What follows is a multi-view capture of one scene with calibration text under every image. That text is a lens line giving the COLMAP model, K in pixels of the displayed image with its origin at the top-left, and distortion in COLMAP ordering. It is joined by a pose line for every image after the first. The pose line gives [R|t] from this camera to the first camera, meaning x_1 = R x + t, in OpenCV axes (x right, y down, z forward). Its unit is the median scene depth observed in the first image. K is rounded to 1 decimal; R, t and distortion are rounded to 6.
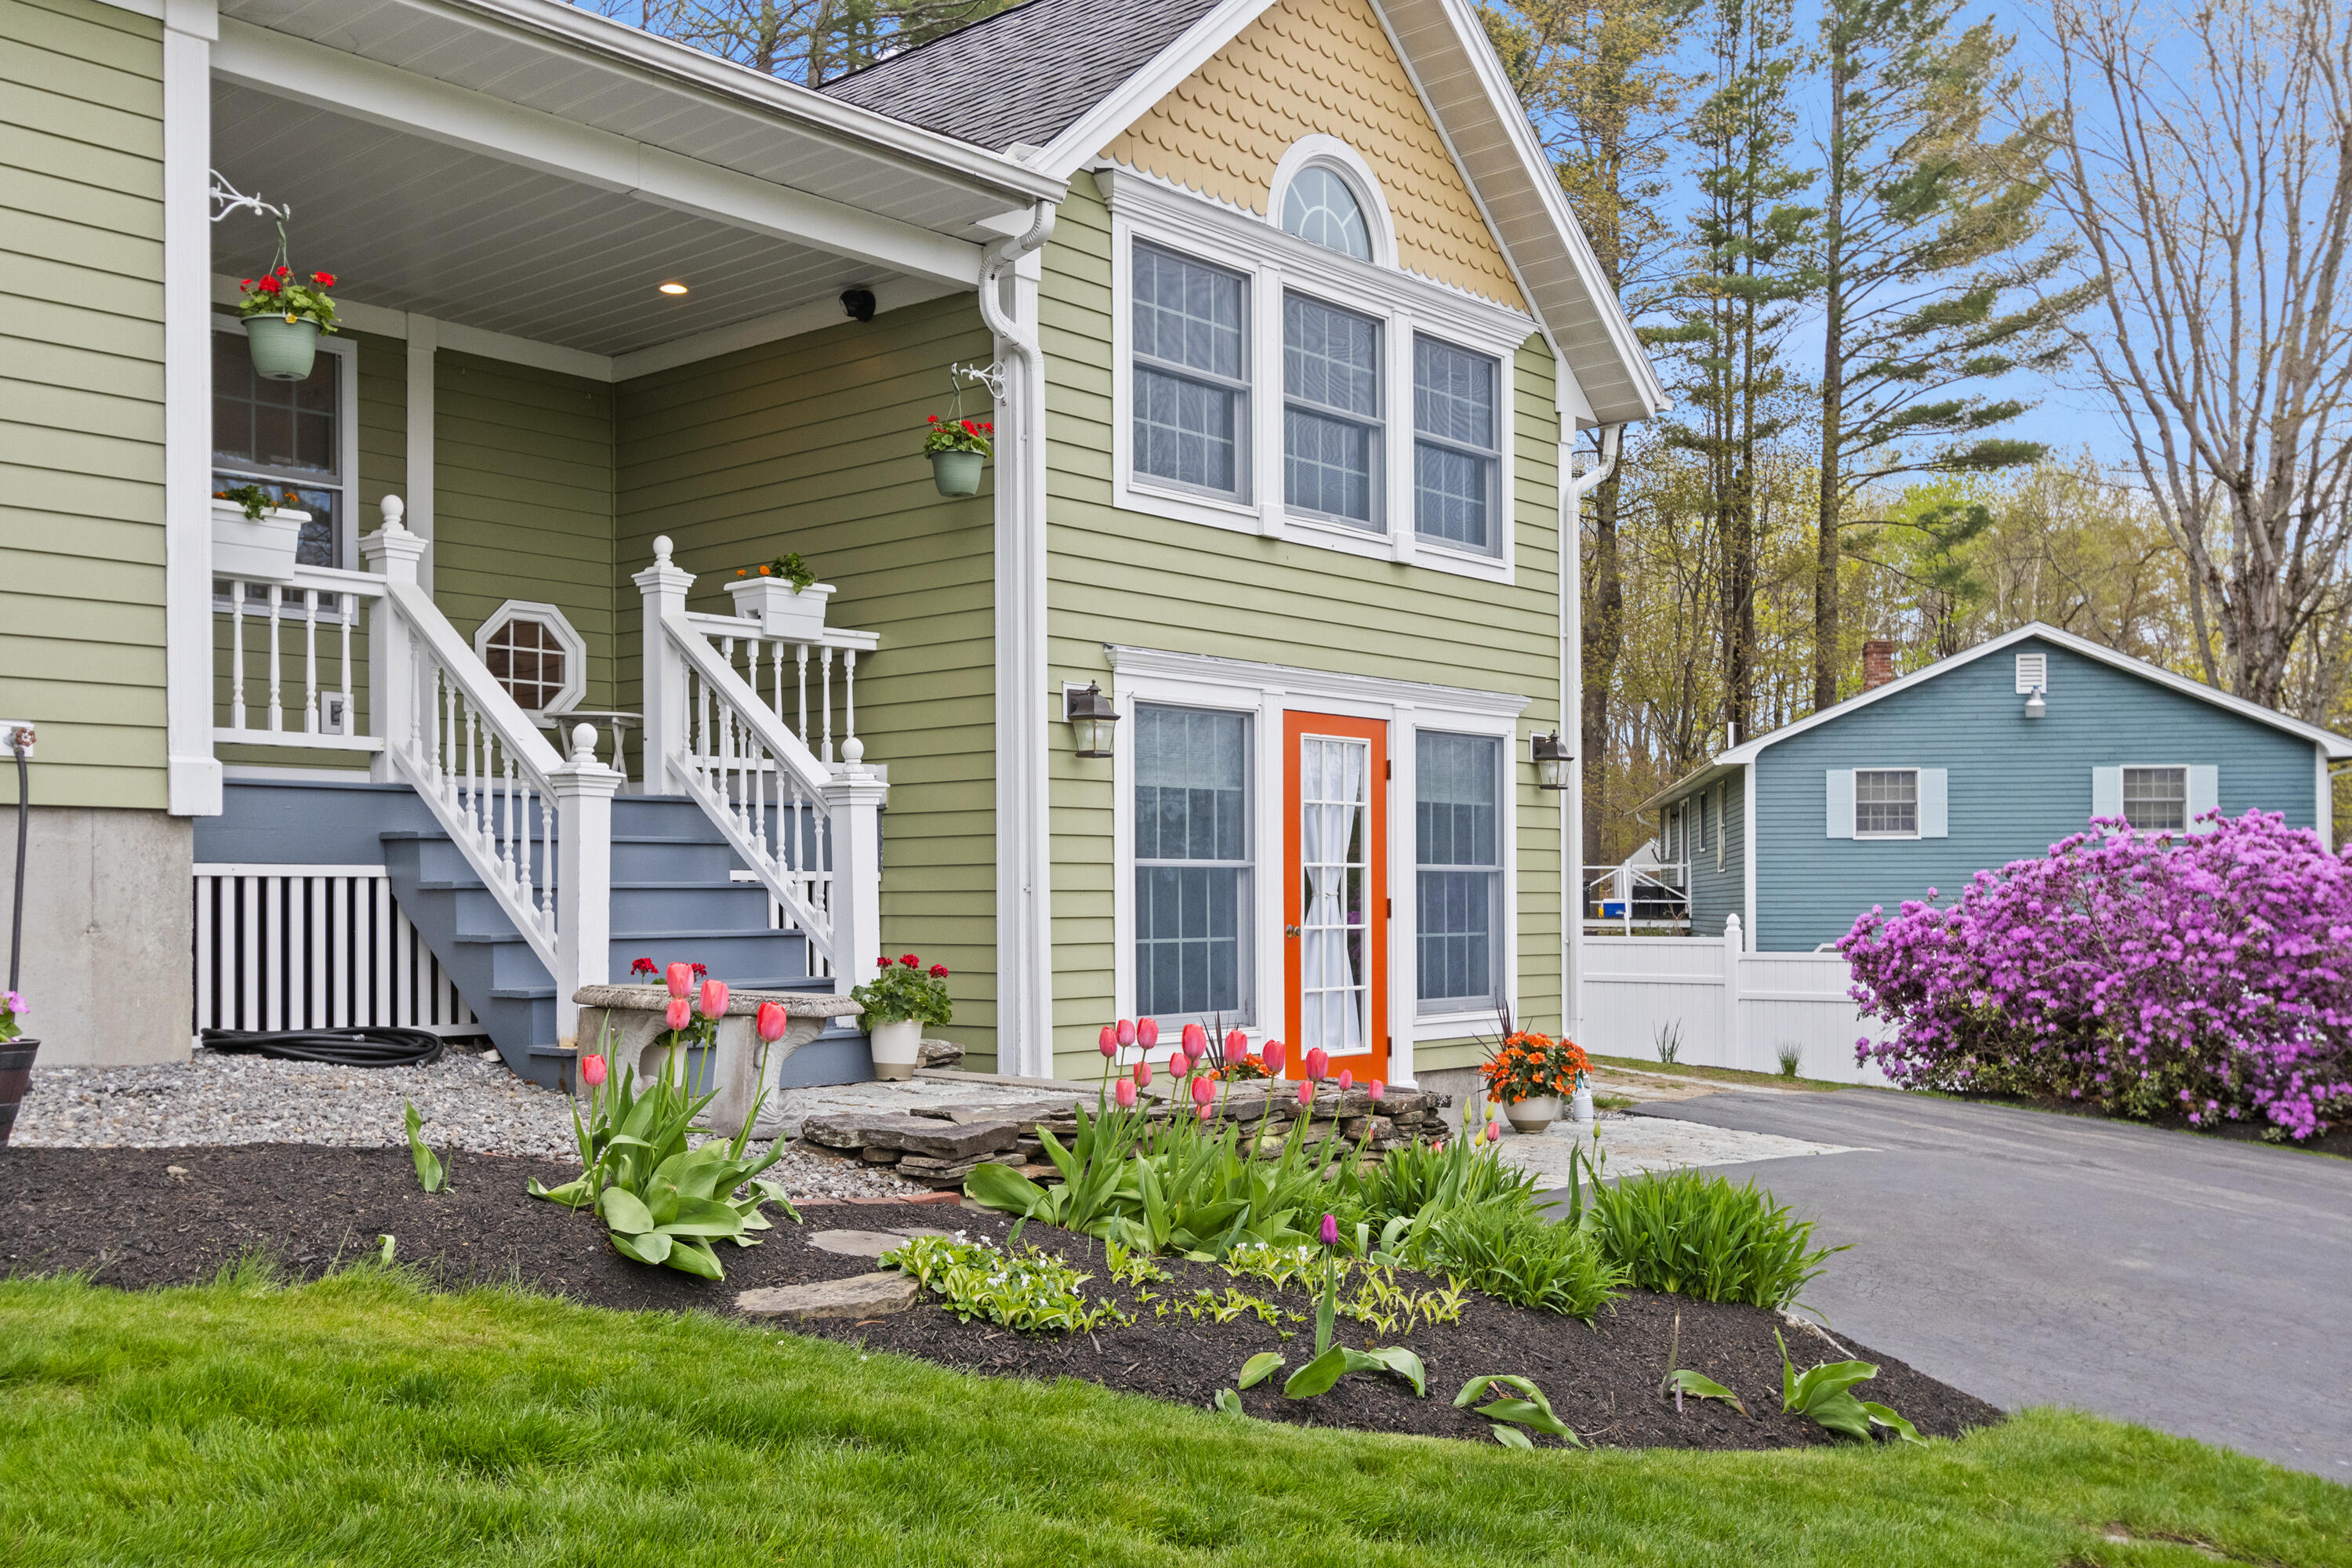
lens RADIAL K [[2193.9, 0, 1226.8], [0, 2193.9, 887.8], [0, 0, 1]] dist [-0.003834, -0.001600]
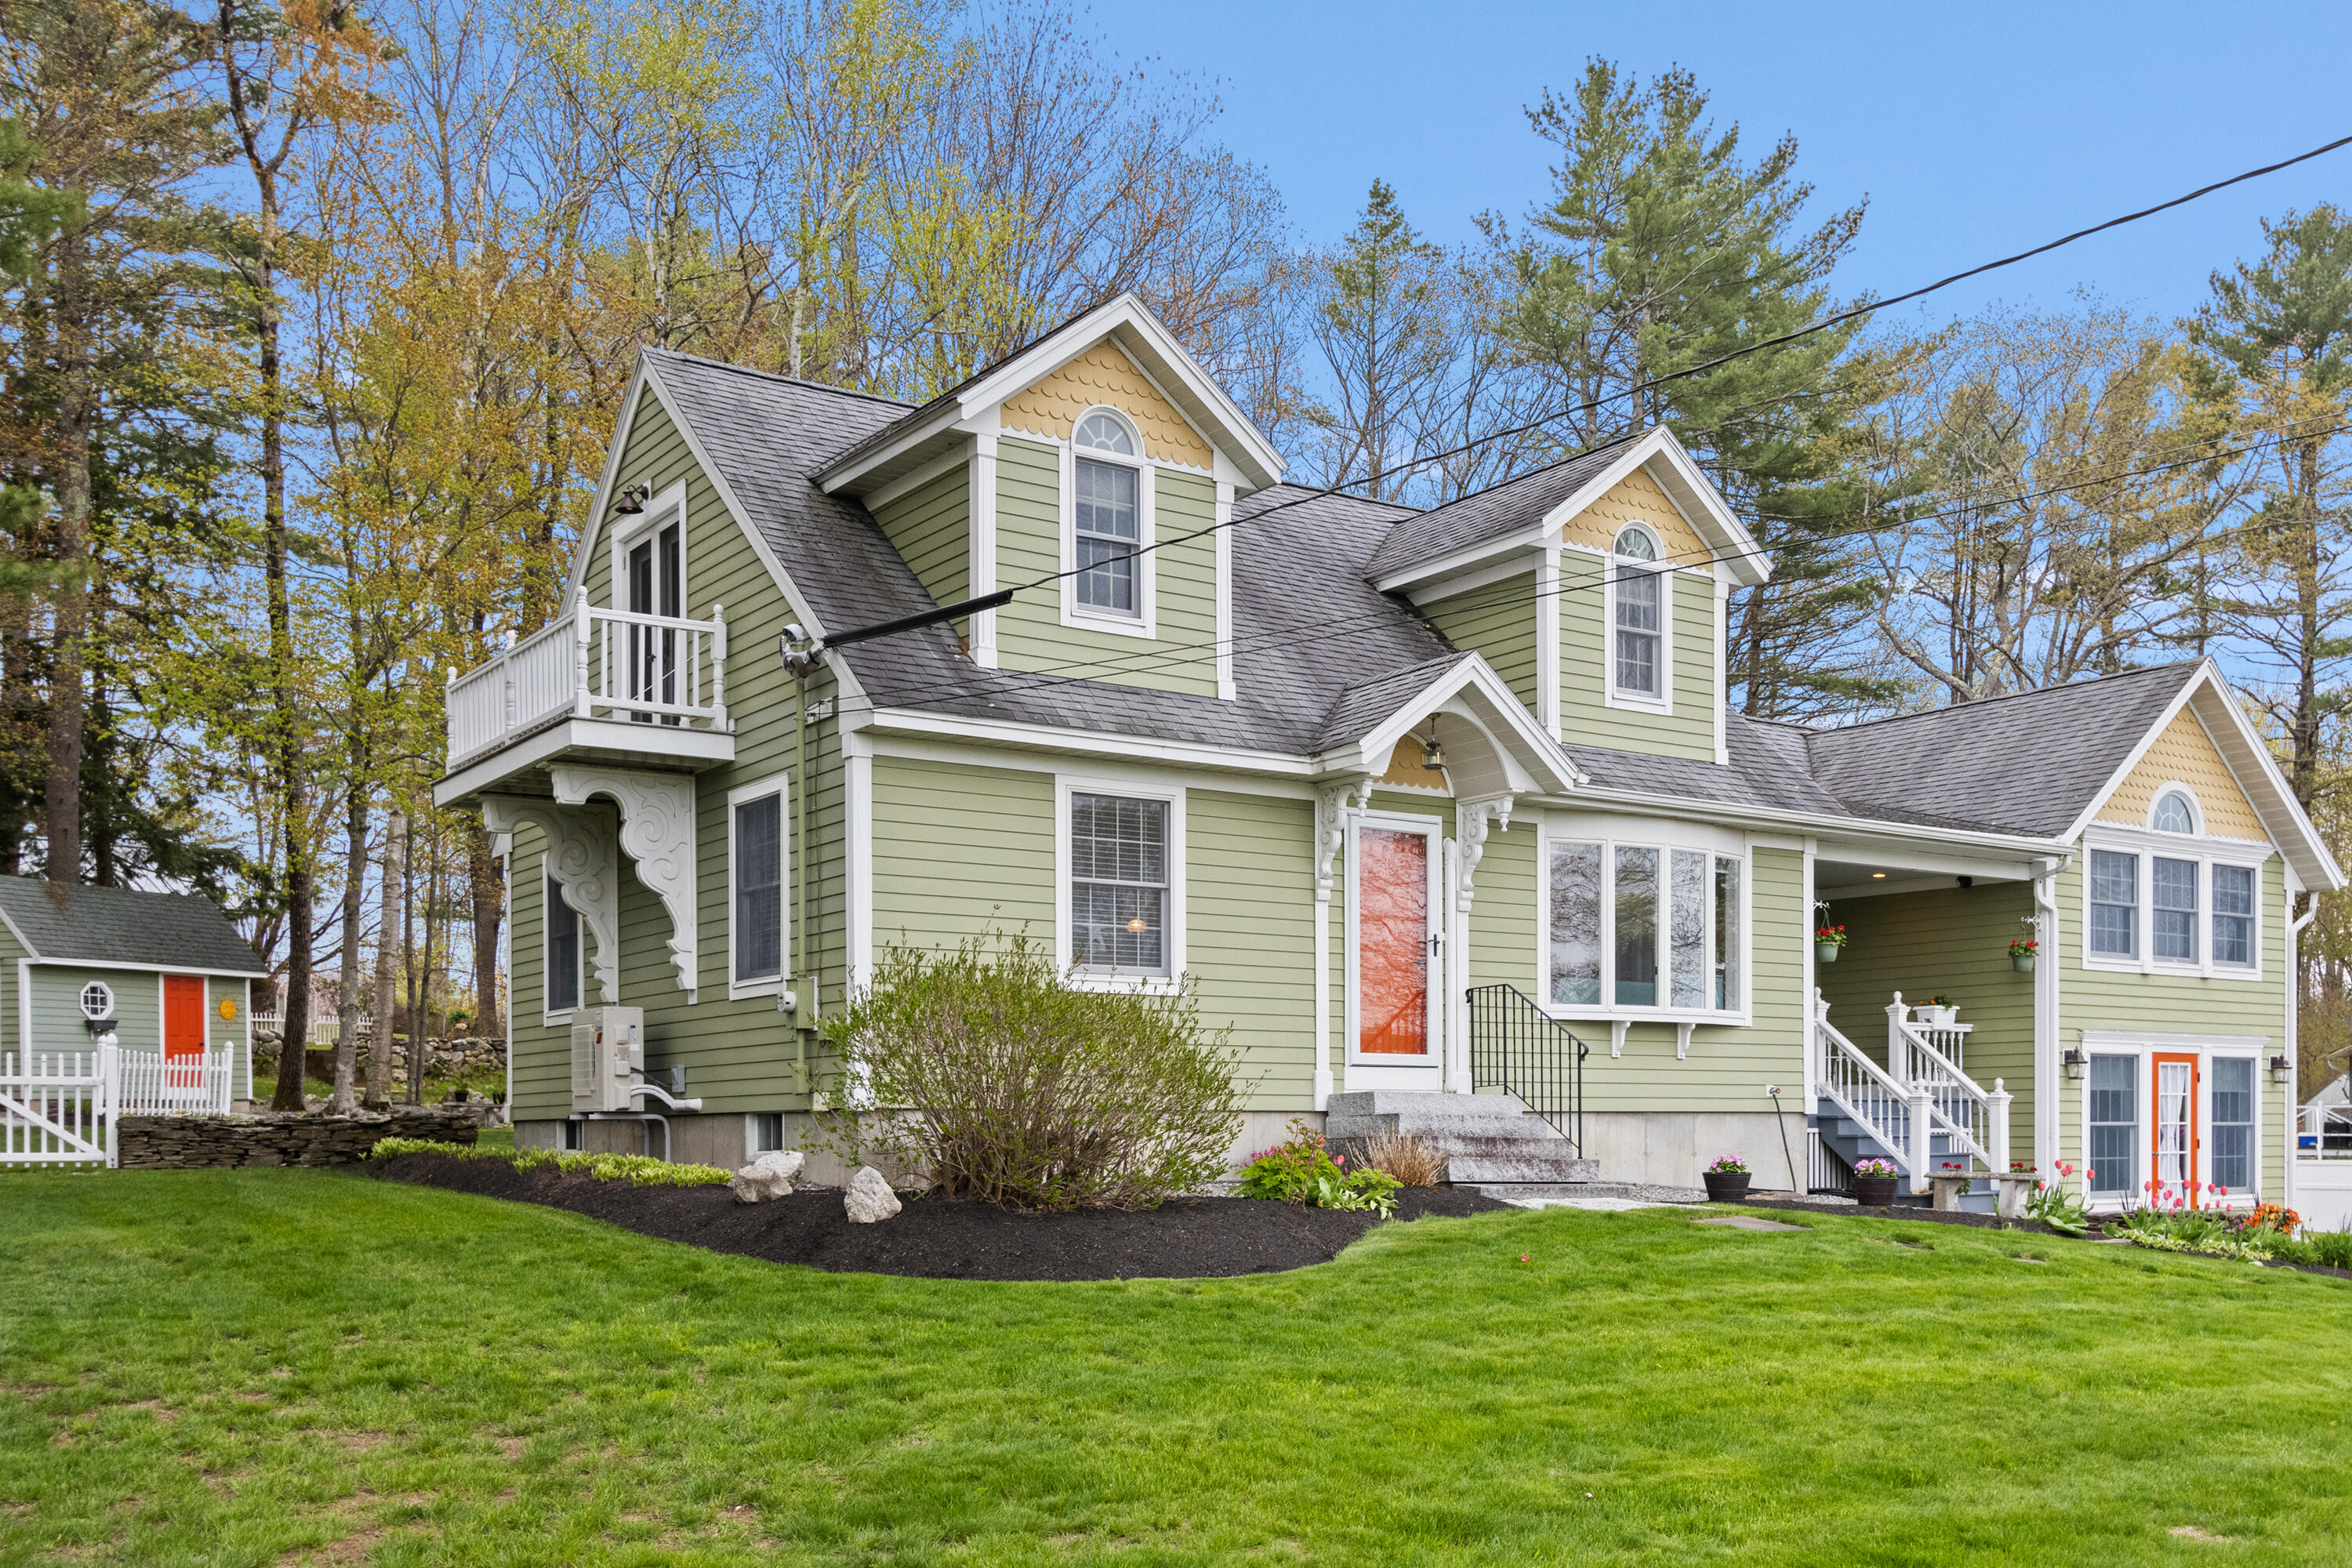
lens RADIAL K [[2255.8, 0, 1332.4], [0, 2255.8, 1157.3], [0, 0, 1]] dist [0.006839, -0.008283]
pose [[0.973486, 0.003290, -0.228721, -0.276895], [0.000986, 0.999827, 0.018578, -0.021848], [0.228742, -0.018311, 0.973315, -1.493377]]
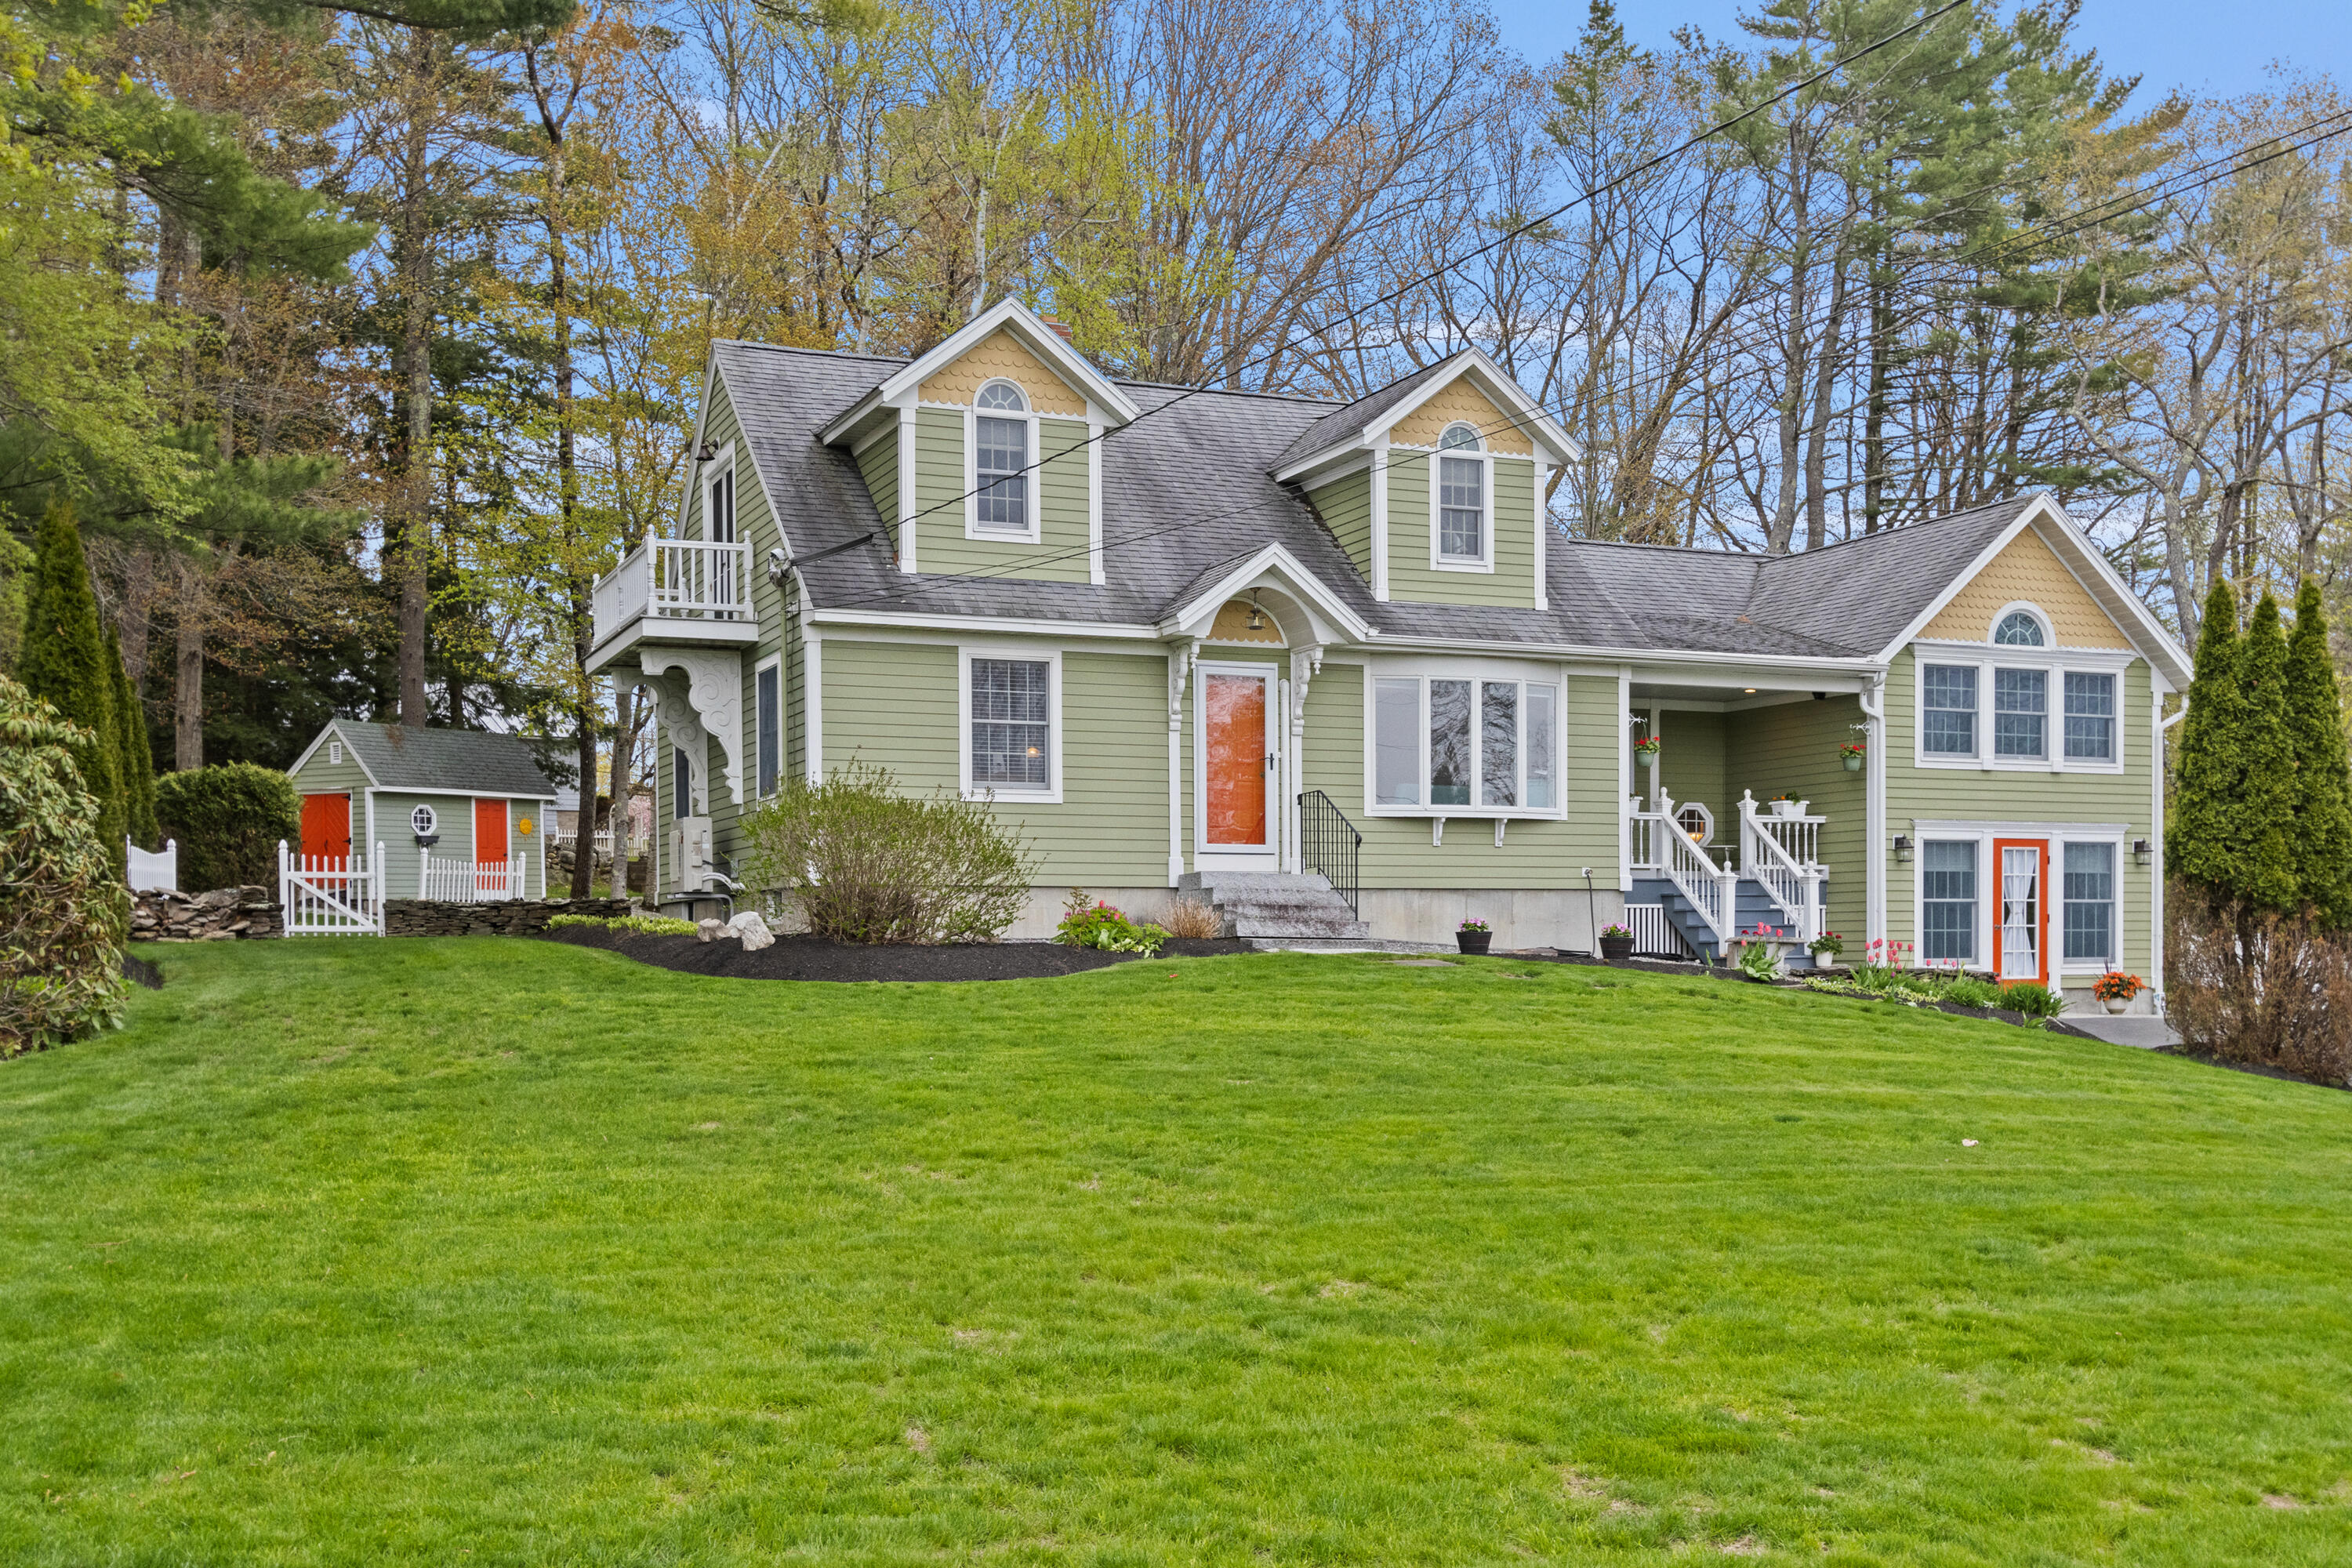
lens RADIAL K [[2390.2, 0, 1182.0], [0, 2390.2, 1034.8], [0, 0, 1]] dist [0.013692, -0.006247]
pose [[0.895493, 0.014944, -0.444825, 0.455931], [0.004626, 0.999070, 0.042878, 0.023071], [0.445052, -0.040455, 0.894591, -2.044750]]
